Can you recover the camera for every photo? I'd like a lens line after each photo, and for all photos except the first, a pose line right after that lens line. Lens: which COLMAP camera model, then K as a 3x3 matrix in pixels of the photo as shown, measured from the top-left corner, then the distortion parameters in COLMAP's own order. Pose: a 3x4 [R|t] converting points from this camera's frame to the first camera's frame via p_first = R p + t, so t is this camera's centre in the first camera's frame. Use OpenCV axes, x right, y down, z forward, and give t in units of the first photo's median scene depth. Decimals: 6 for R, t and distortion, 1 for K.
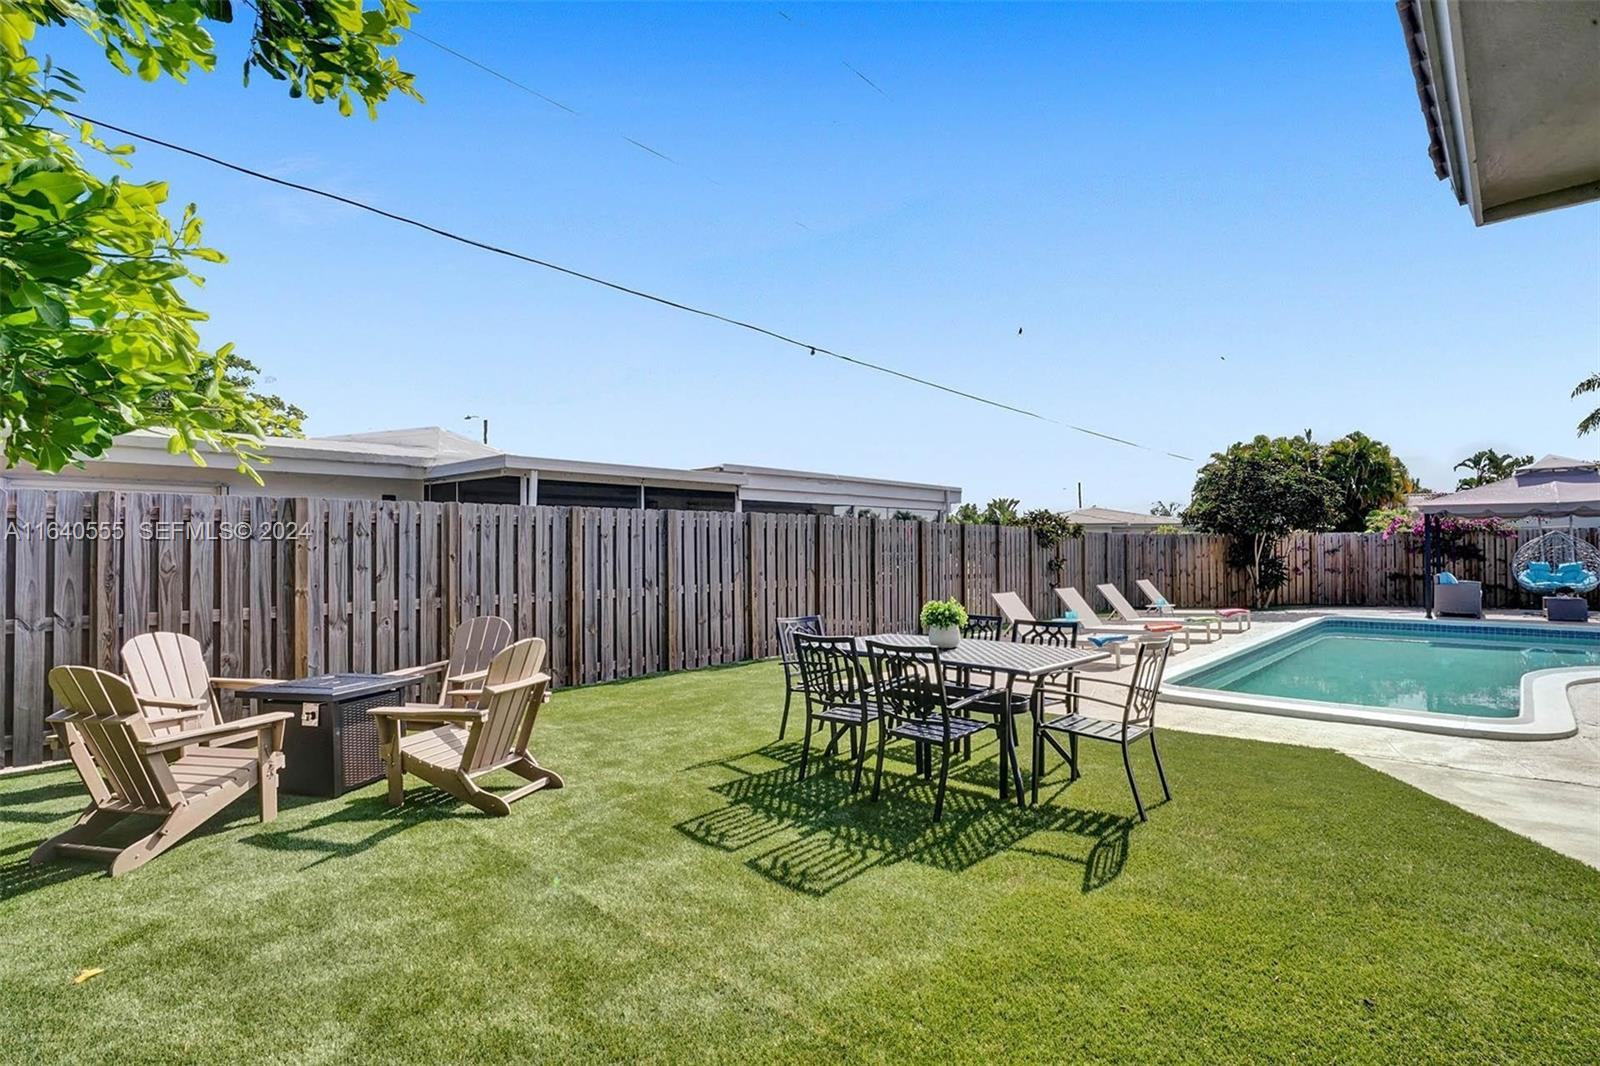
lens RADIAL K [[773.6, 0, 817.0], [0, 773.6, 538.1], [0, 0, 1]] dist [-0.013988, 0.000537]
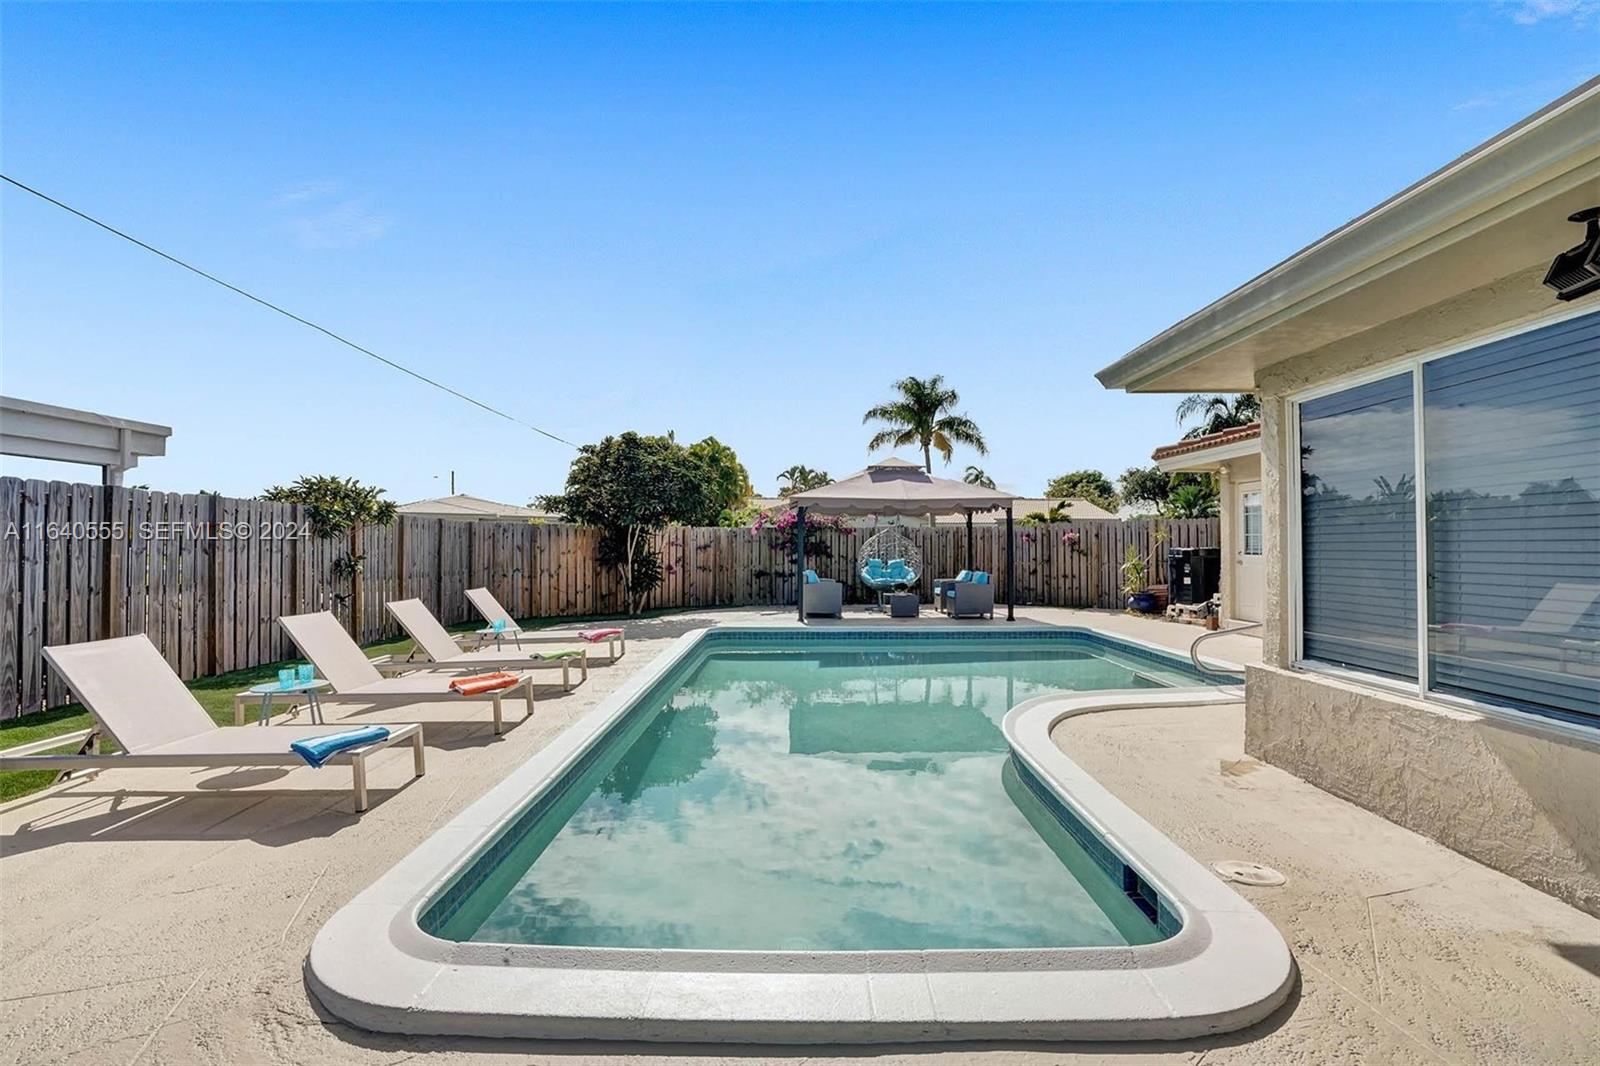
lens RADIAL K [[773.6, 0, 817.0], [0, 773.6, 538.1], [0, 0, 1]] dist [-0.013988, 0.000537]
pose [[0.720912, 0.014951, 0.692865, 0.136715], [-0.019252, 0.999813, -0.001543, 0.005306], [-0.692759, -0.012226, 0.721065, 0.255358]]
